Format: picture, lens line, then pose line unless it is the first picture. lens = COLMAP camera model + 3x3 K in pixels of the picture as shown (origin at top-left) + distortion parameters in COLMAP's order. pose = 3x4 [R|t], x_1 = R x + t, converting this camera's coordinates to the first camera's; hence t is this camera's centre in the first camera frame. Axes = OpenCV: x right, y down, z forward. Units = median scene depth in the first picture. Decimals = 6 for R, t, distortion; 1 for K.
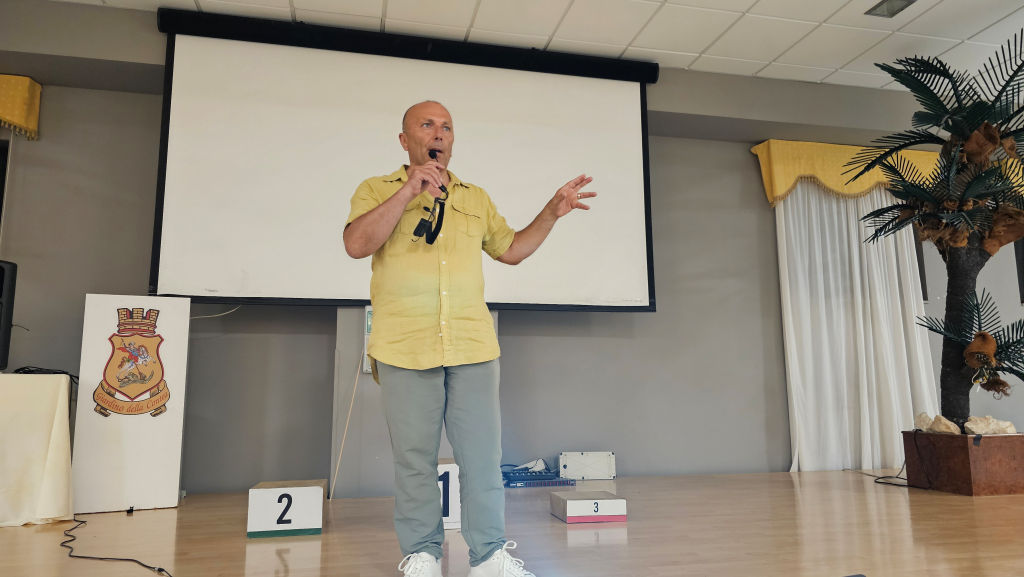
lens RADIAL K [[682.5, 0, 514.5], [0, 682.5, 295.5], [0, 0, 1]] dist [0.046025, -0.044305]
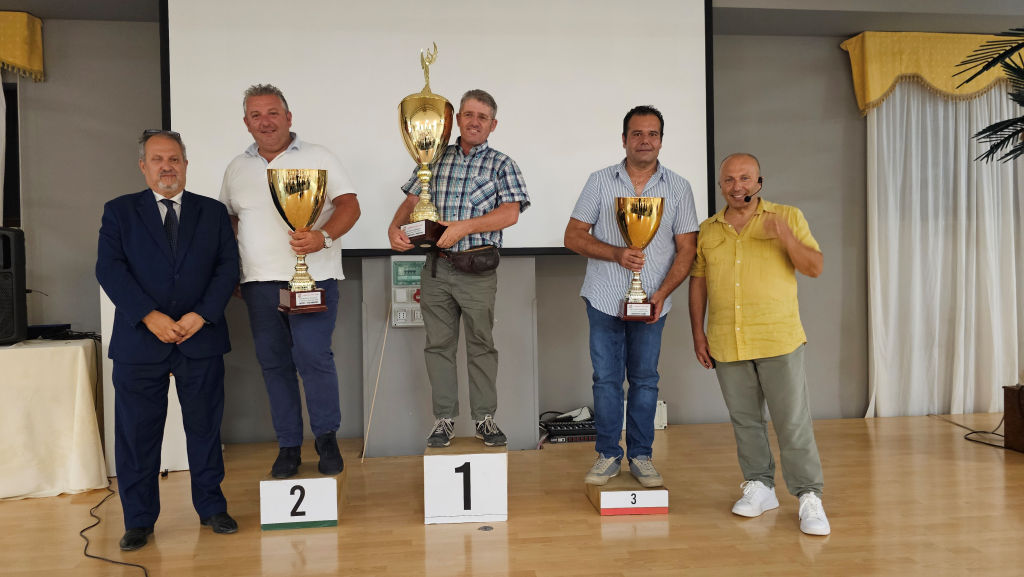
lens RADIAL K [[682.5, 0, 506.0], [0, 682.5, 293.6], [0, 0, 1]] dist [0.046025, -0.044305]
pose [[0.993542, -0.007504, -0.113213, 0.037217], [0.026099, 0.986168, 0.163679, -0.073494], [0.110419, -0.165577, 0.979996, 0.093327]]
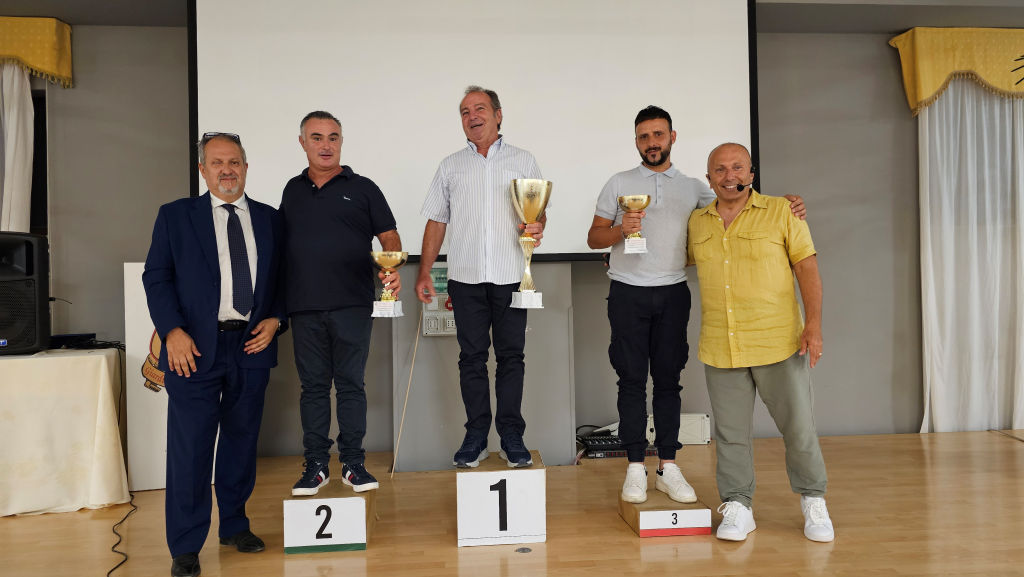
lens RADIAL K [[682.5, 0, 514.0], [0, 682.5, 292.7], [0, 0, 1]] dist [0.046025, -0.044305]
pose [[0.989601, -0.012217, -0.143319, 0.026050], [0.032848, 0.989251, 0.142489, -0.061799], [0.140038, -0.145715, 0.979365, 0.124760]]
